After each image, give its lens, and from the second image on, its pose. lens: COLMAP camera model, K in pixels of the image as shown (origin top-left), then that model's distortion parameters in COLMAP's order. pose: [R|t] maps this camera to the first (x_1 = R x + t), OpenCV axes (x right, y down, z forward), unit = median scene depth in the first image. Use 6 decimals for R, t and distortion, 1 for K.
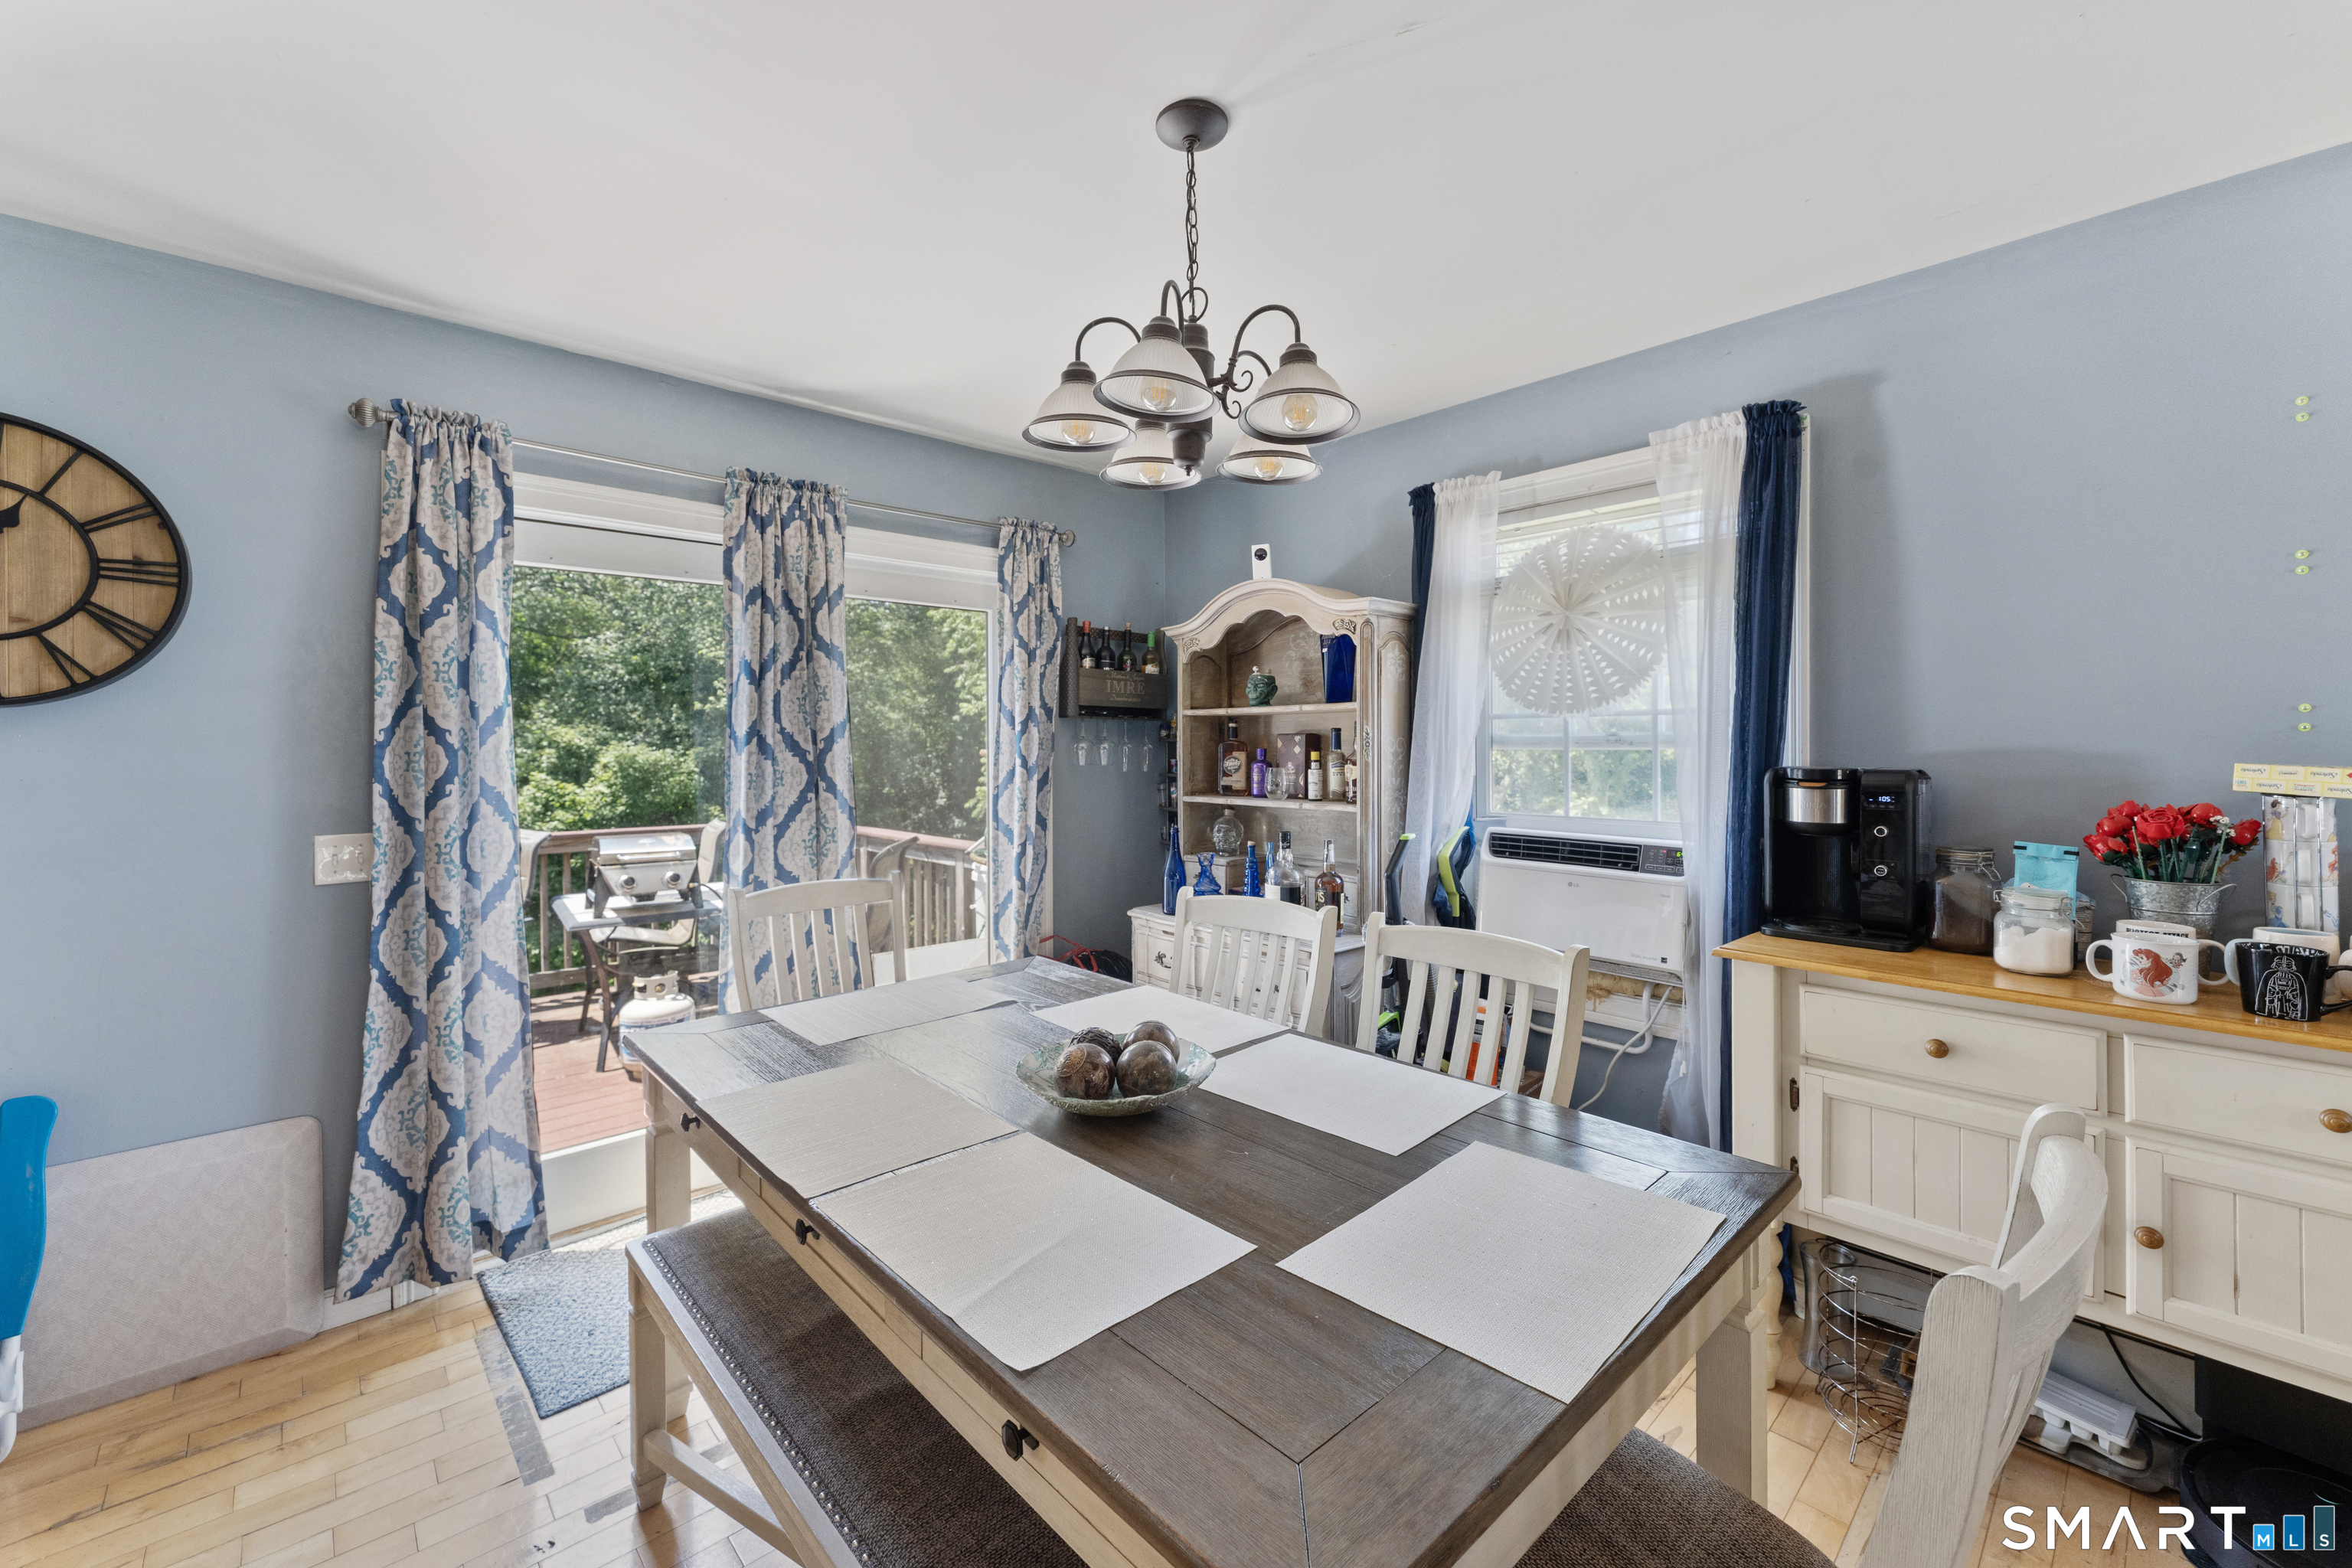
lens RADIAL K [[953.3, 0, 1179.8], [0, 953.3, 742.1], [0, 0, 1]] dist [0.000130, -0.000648]
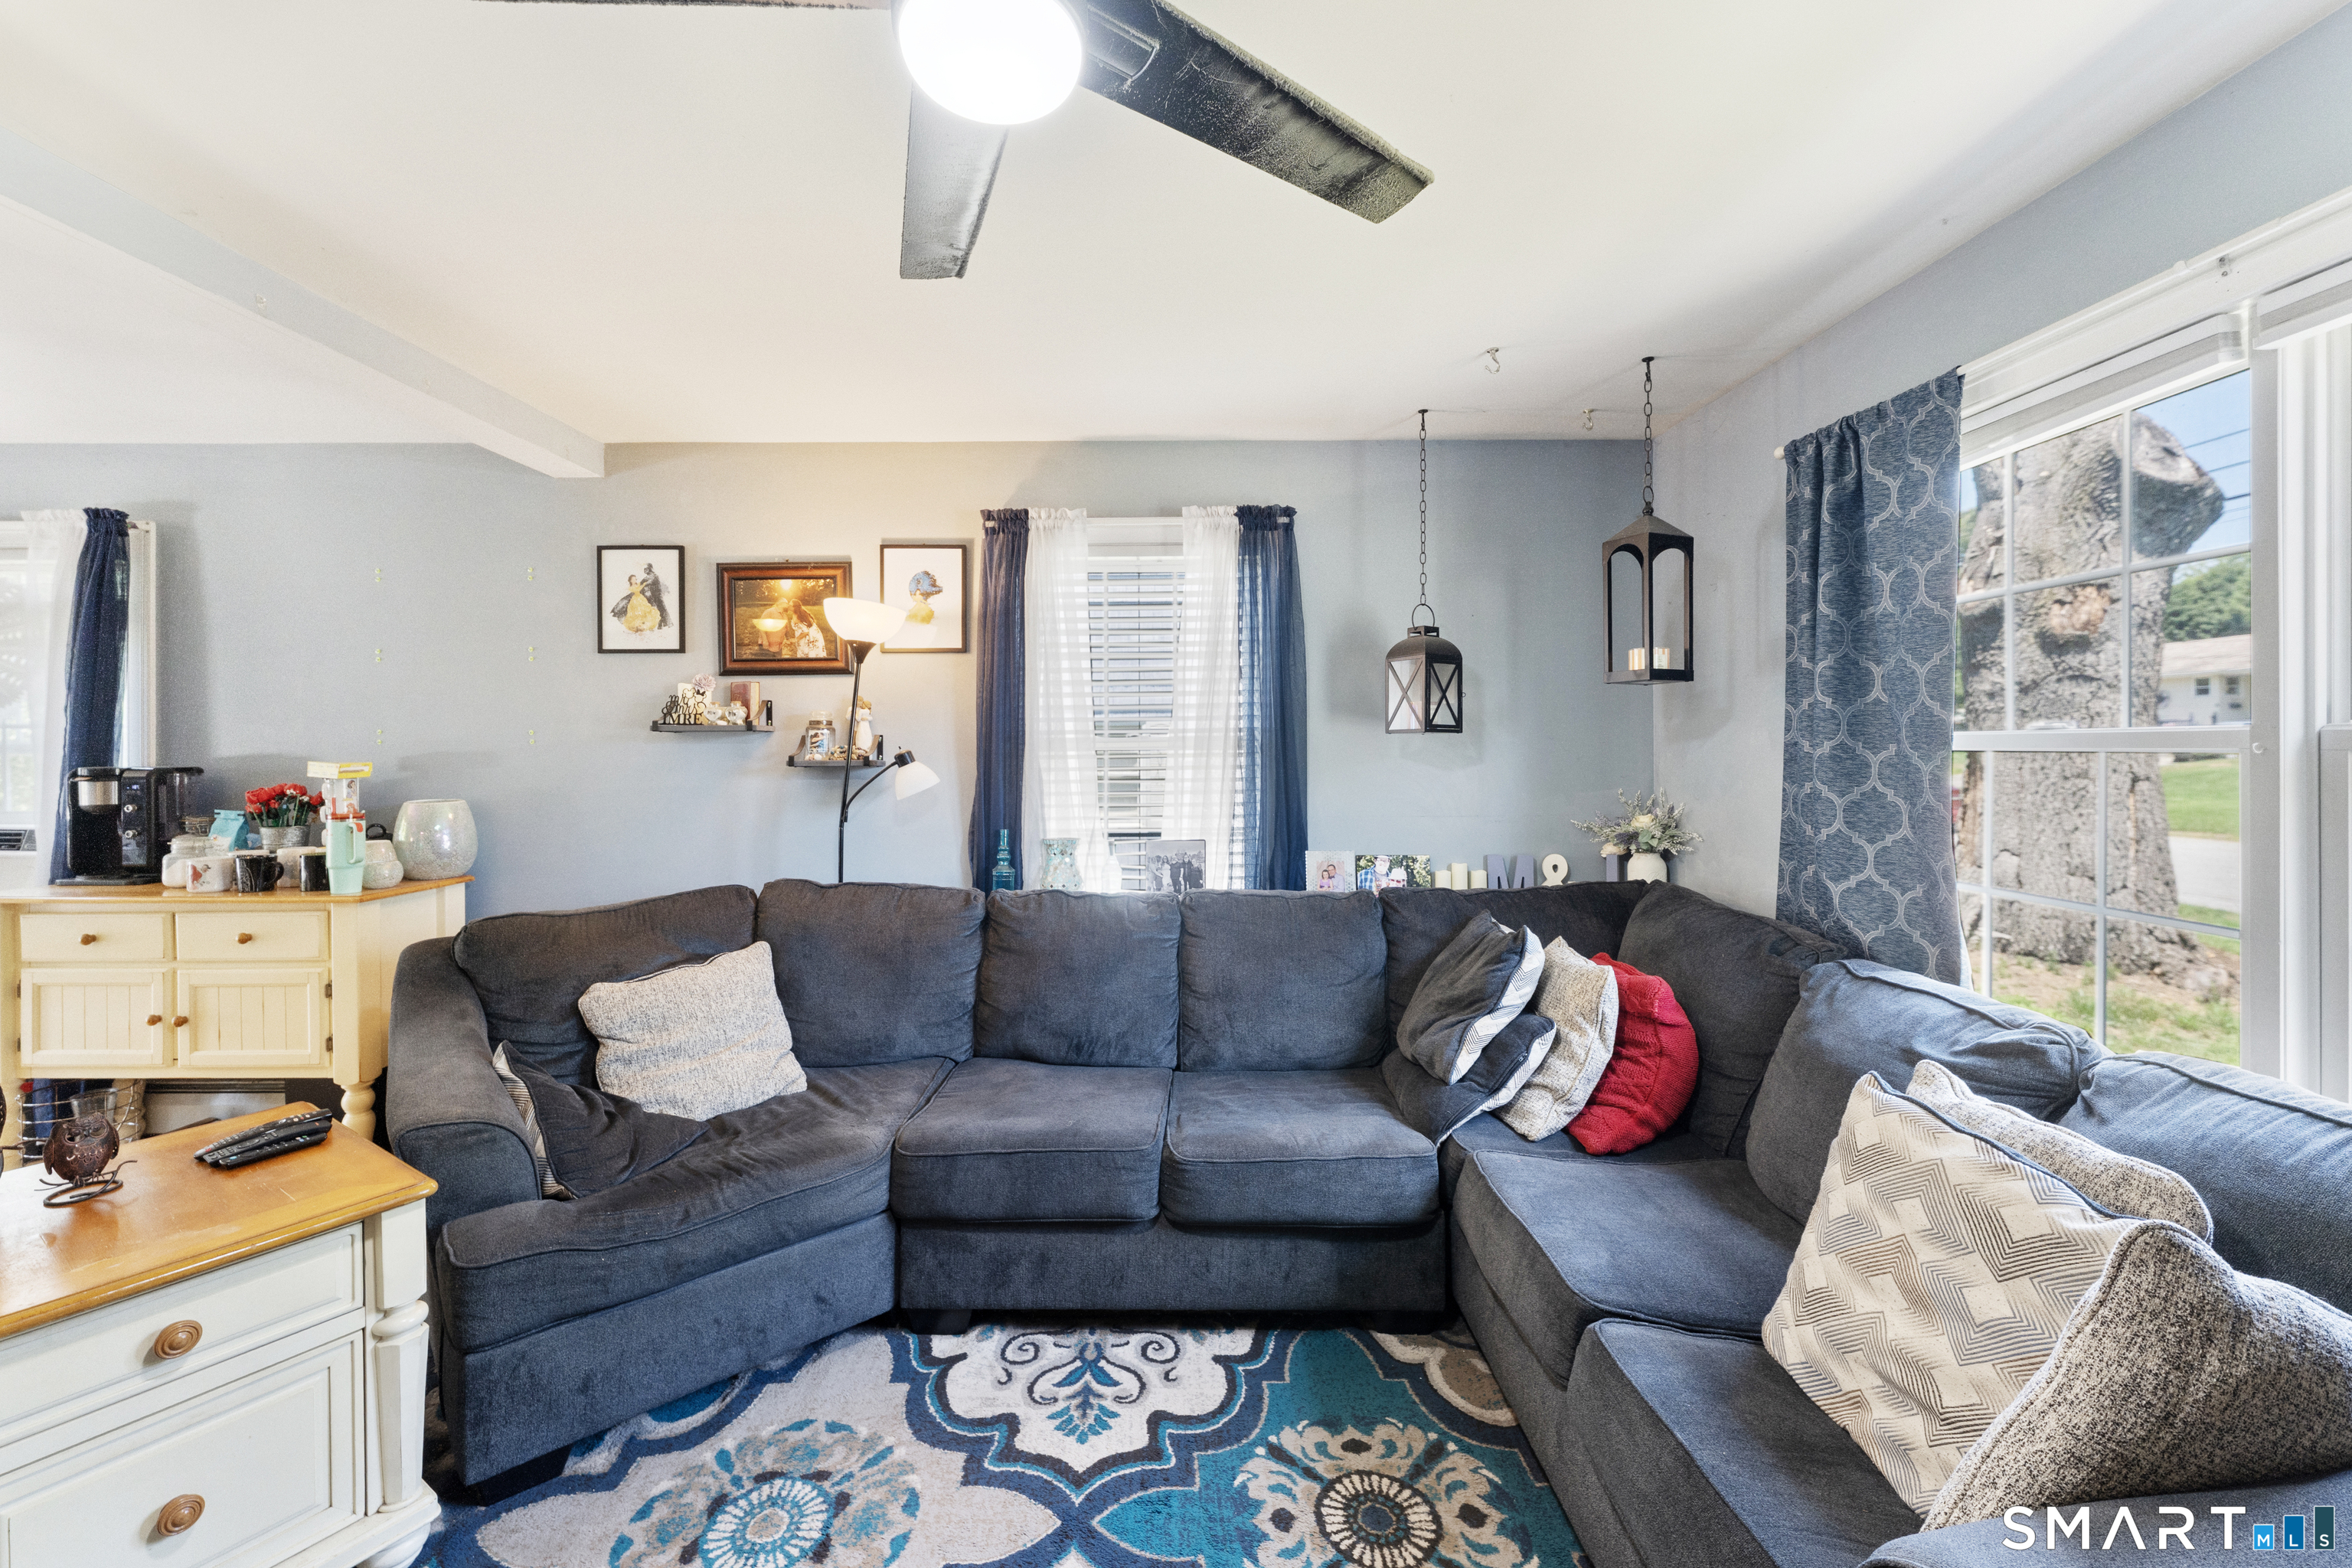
lens RADIAL K [[953.3, 0, 1179.8], [0, 953.3, 742.1], [0, 0, 1]] dist [0.000130, -0.000648]
pose [[0.677944, 0.003182, 0.735106, 0.529177], [-0.002606, 0.999995, -0.001925, -0.009970], [-0.735109, -0.000611, 0.677949, -0.897180]]
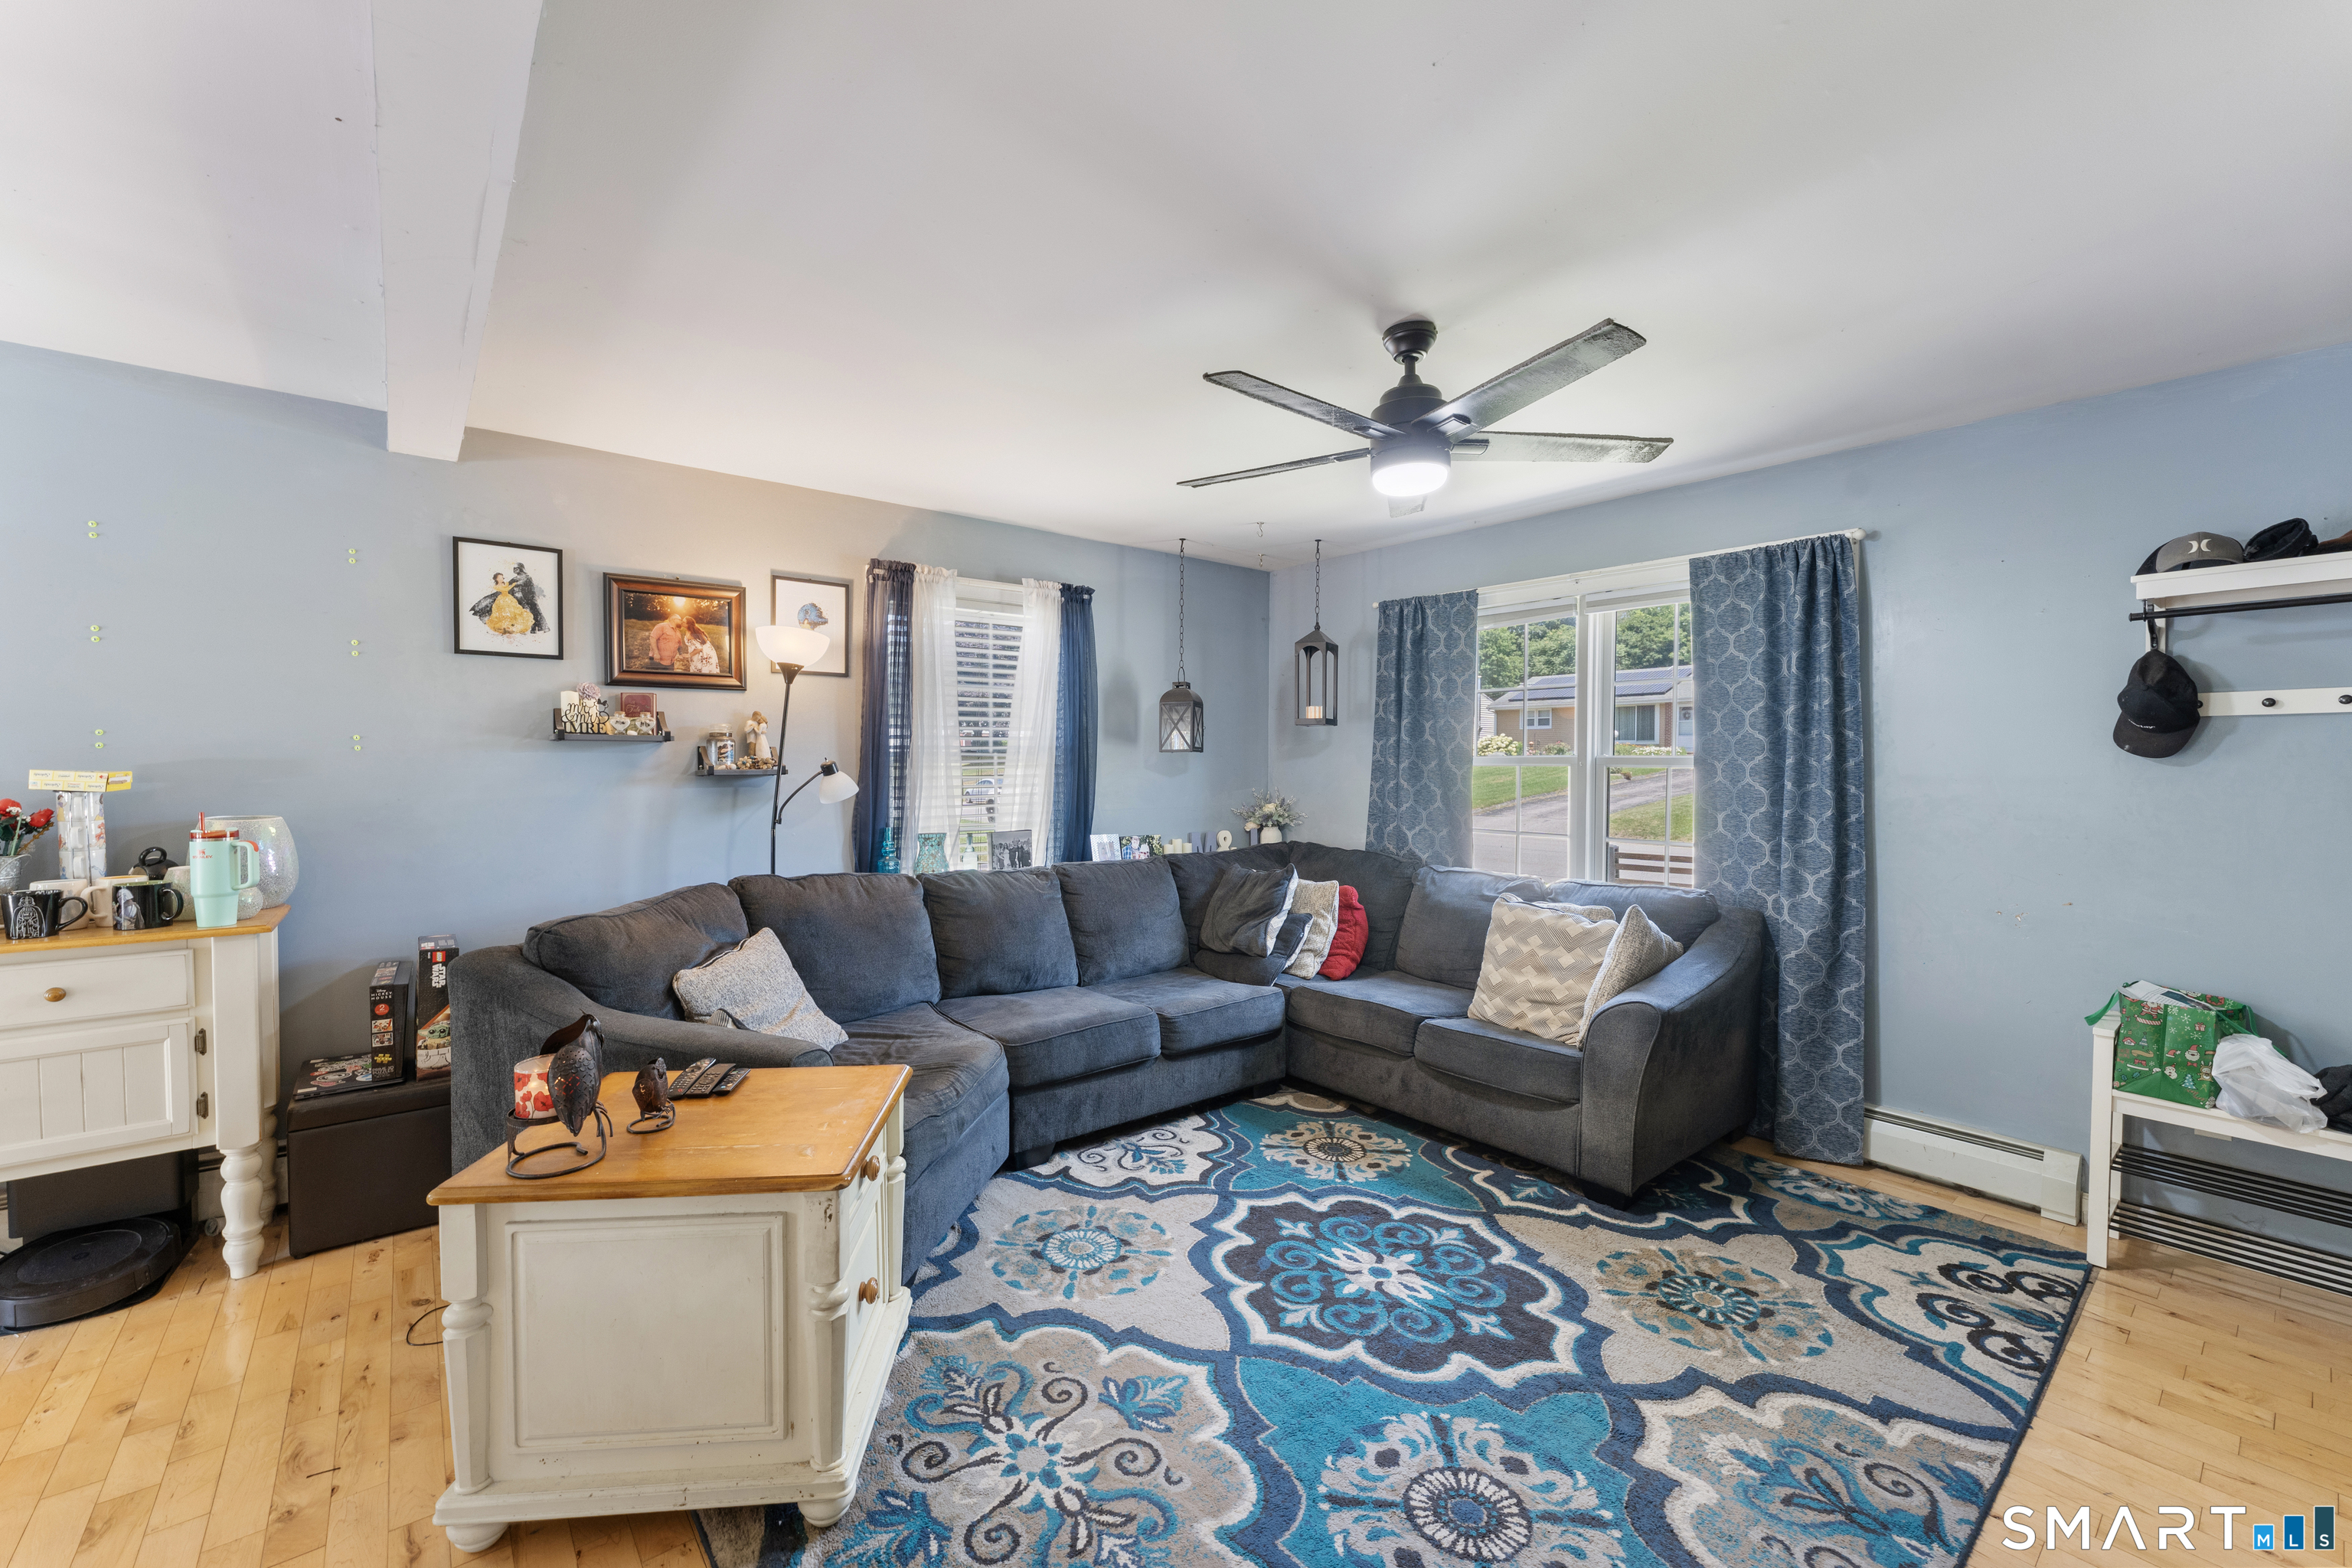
lens RADIAL K [[945.3, 0, 1178.9], [0, 945.3, 774.9], [0, 0, 1]] dist [0.000032, -0.000180]
pose [[0.063301, -0.011991, 0.997922, -0.112423], [-0.010961, 0.999859, 0.012709, -0.004161], [-0.997934, -0.011743, 0.063161, -0.469037]]
